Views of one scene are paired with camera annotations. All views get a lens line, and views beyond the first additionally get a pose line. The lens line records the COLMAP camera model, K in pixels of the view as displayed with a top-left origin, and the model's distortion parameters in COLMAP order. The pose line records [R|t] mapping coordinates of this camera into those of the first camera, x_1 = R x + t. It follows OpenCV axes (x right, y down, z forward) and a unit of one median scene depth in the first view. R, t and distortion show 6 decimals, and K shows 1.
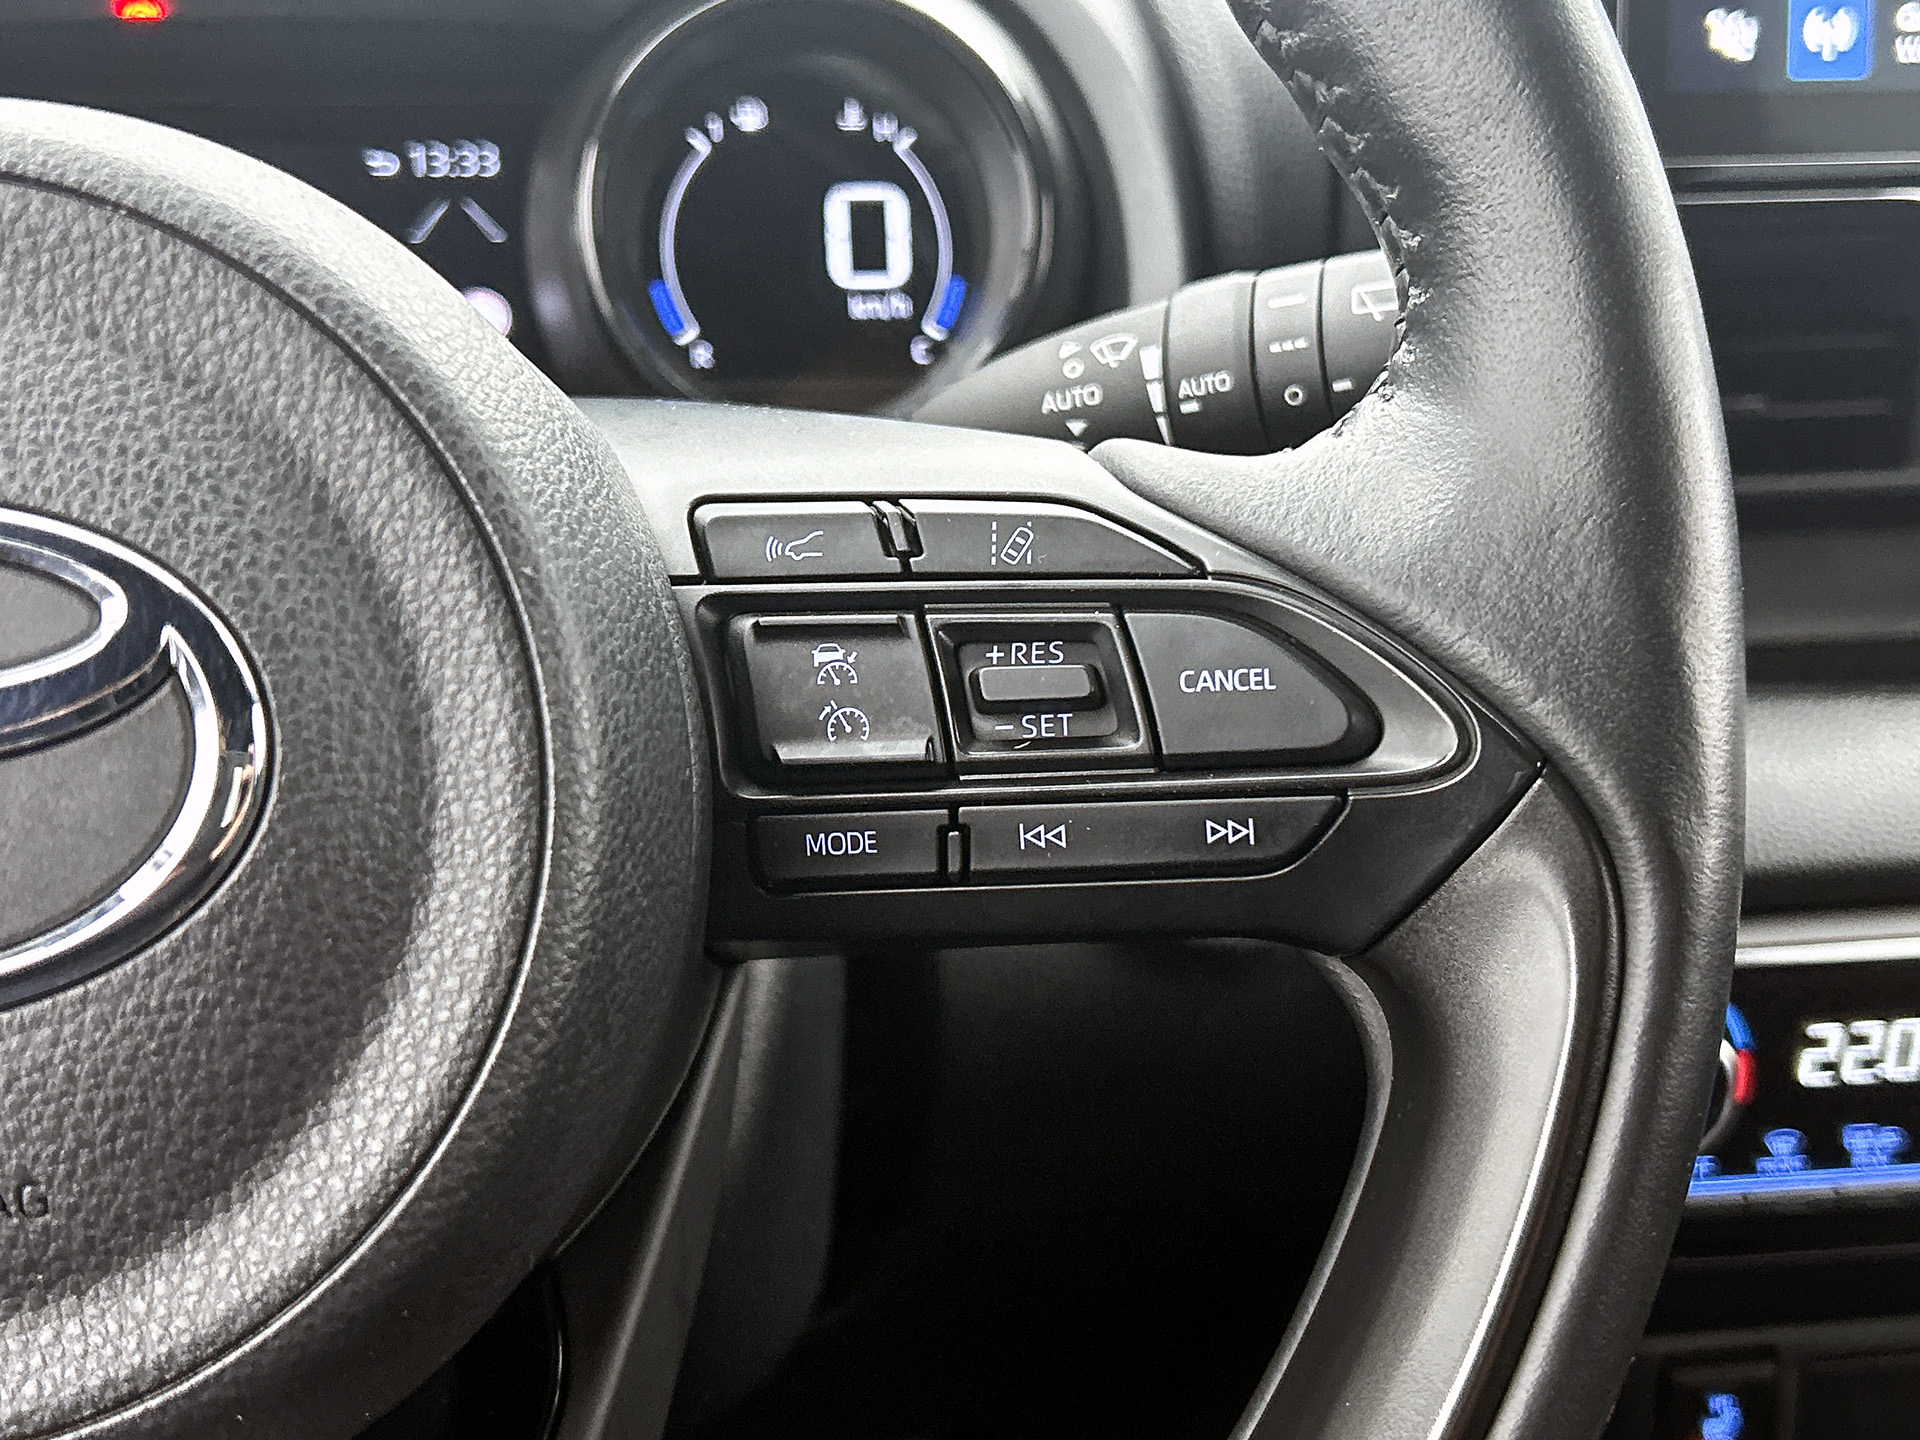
lens RADIAL K [[2249.2, 0, 956.6], [0, 2249.2, 712.8], [0, 0, 1]] dist [0.278598, -0.927193]
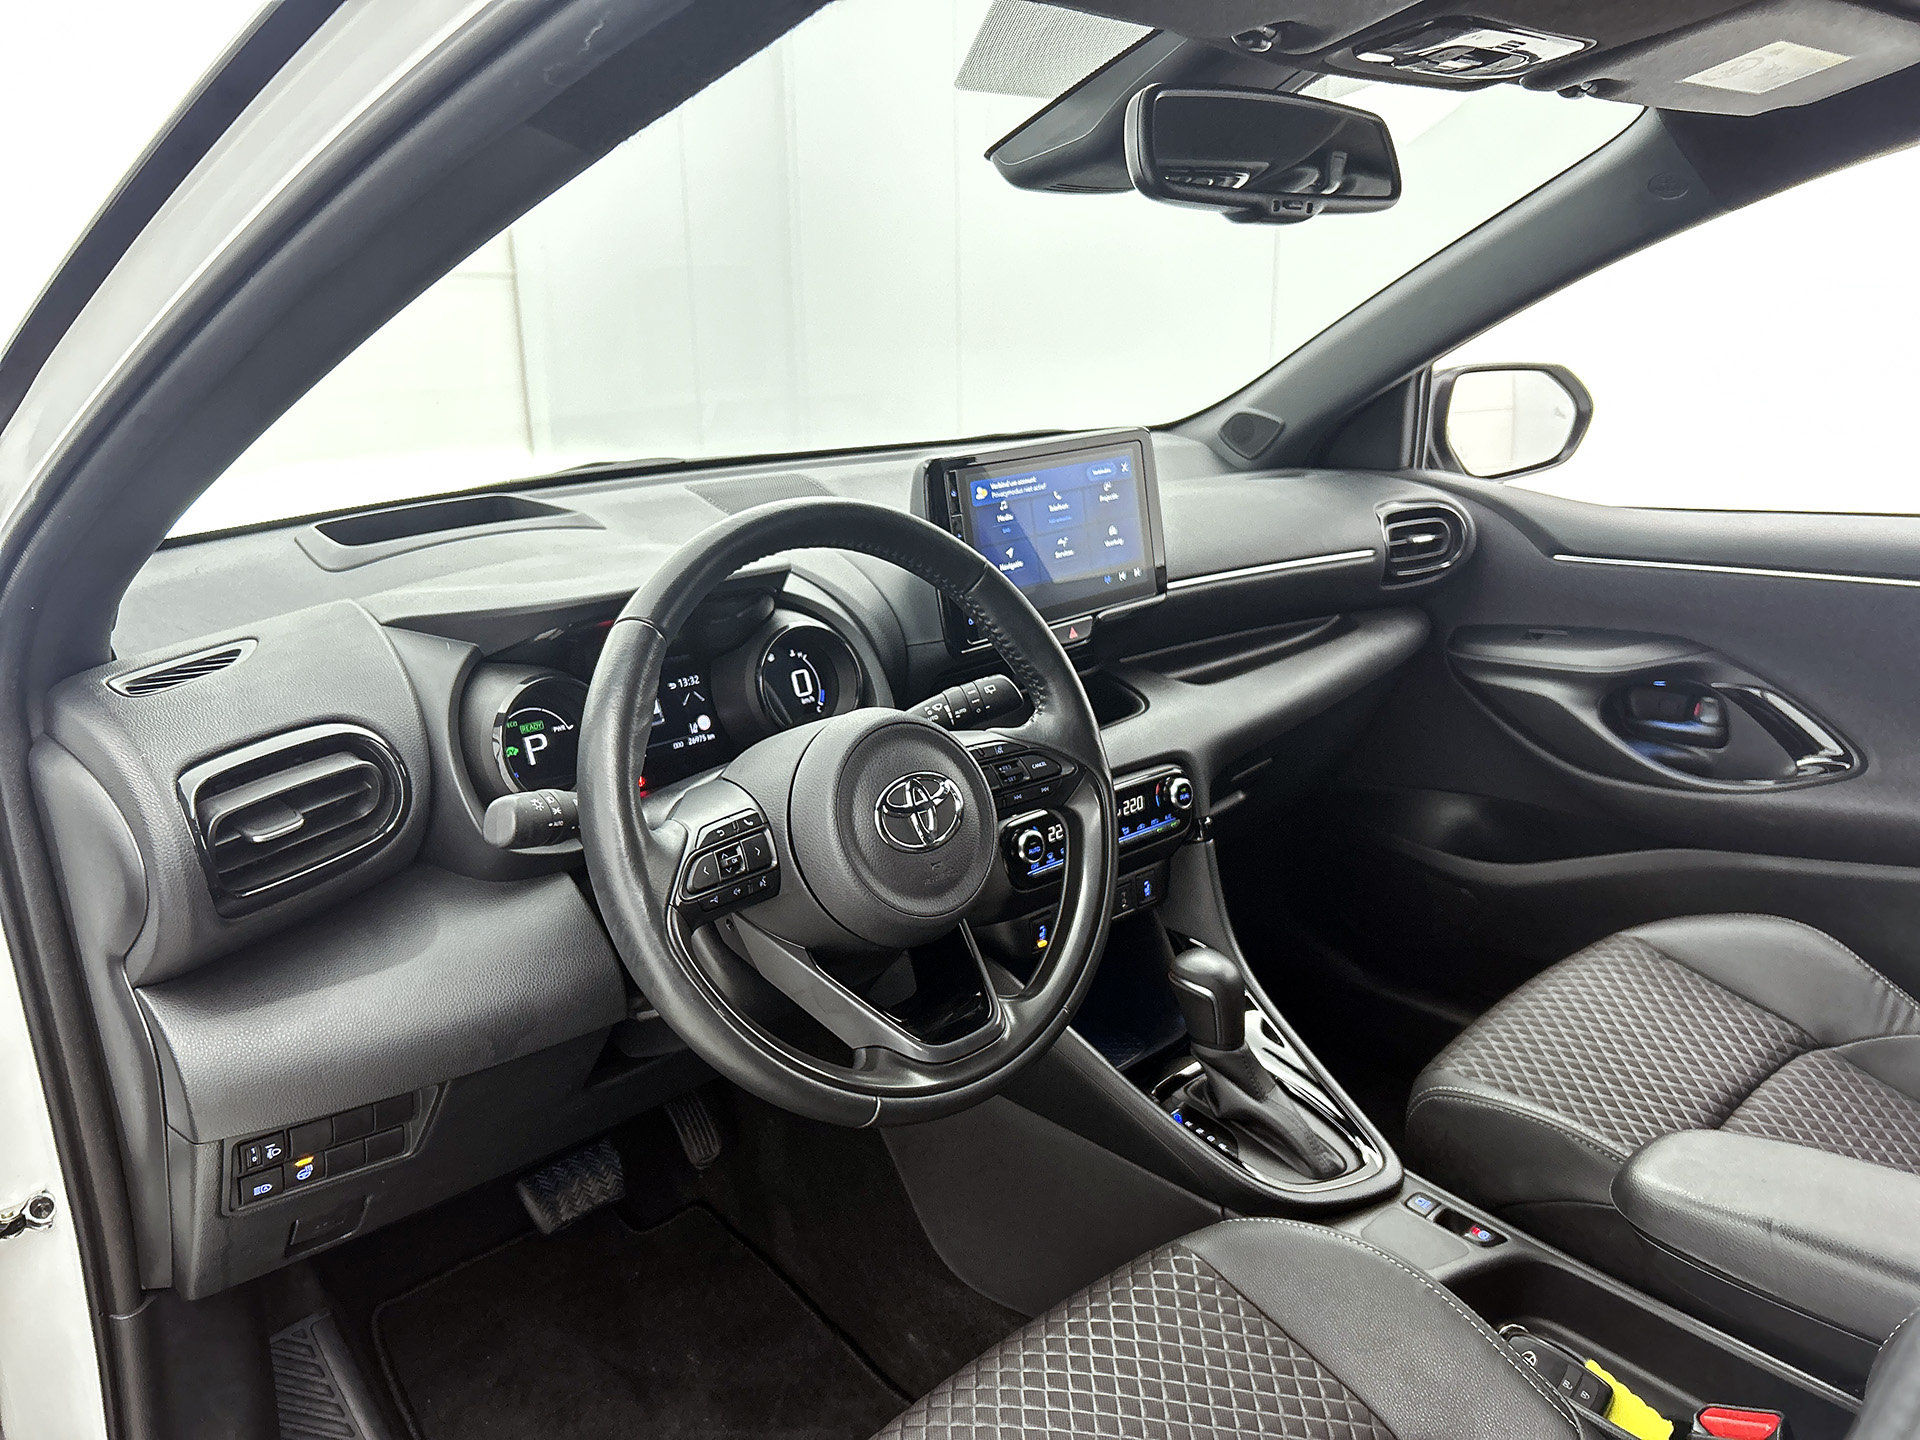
lens RADIAL K [[1405.4, 0, 932.2], [0, 1405.4, 747.1], [0, 0, 1]] dist [0.094424, -0.001564]
pose [[0.833506, -0.193314, 0.517589, -1.496139], [0.215160, 0.976409, 0.018192, -0.138881], [-0.508895, 0.096202, 0.855436, -1.506735]]
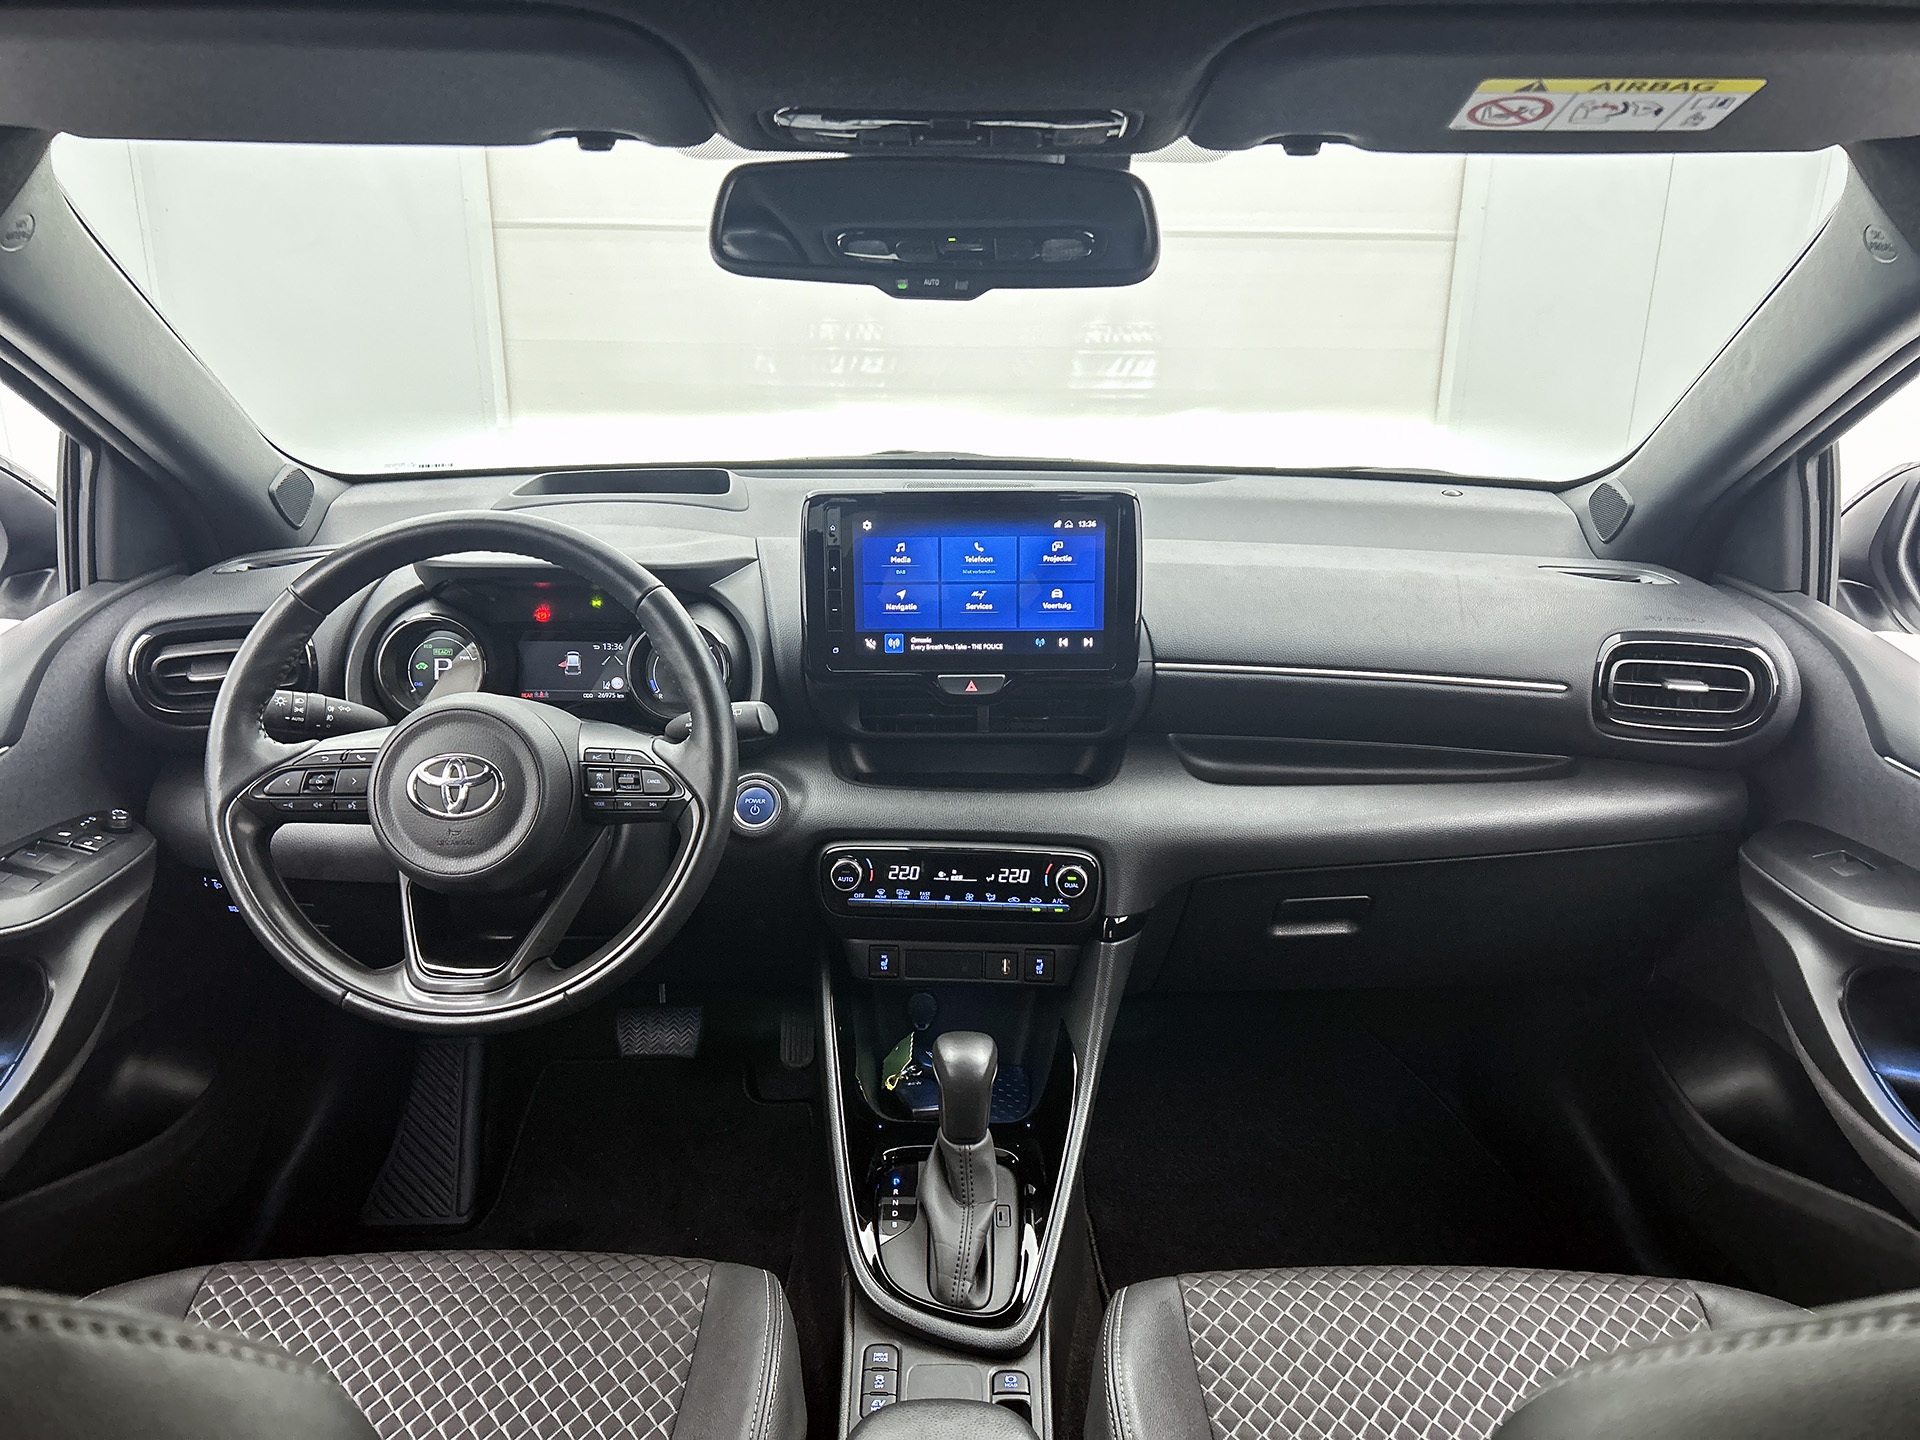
lens RADIAL K [[1367.3, 0, 967.4], [0, 1367.3, 770.3], [0, 0, 1]] dist [0.023956, -0.002408]
pose [[0.986846, 0.058238, -0.150807, 1.183060], [-0.055035, 0.998163, 0.025332, -0.157044], [0.152005, -0.016699, 0.988239, -2.043501]]
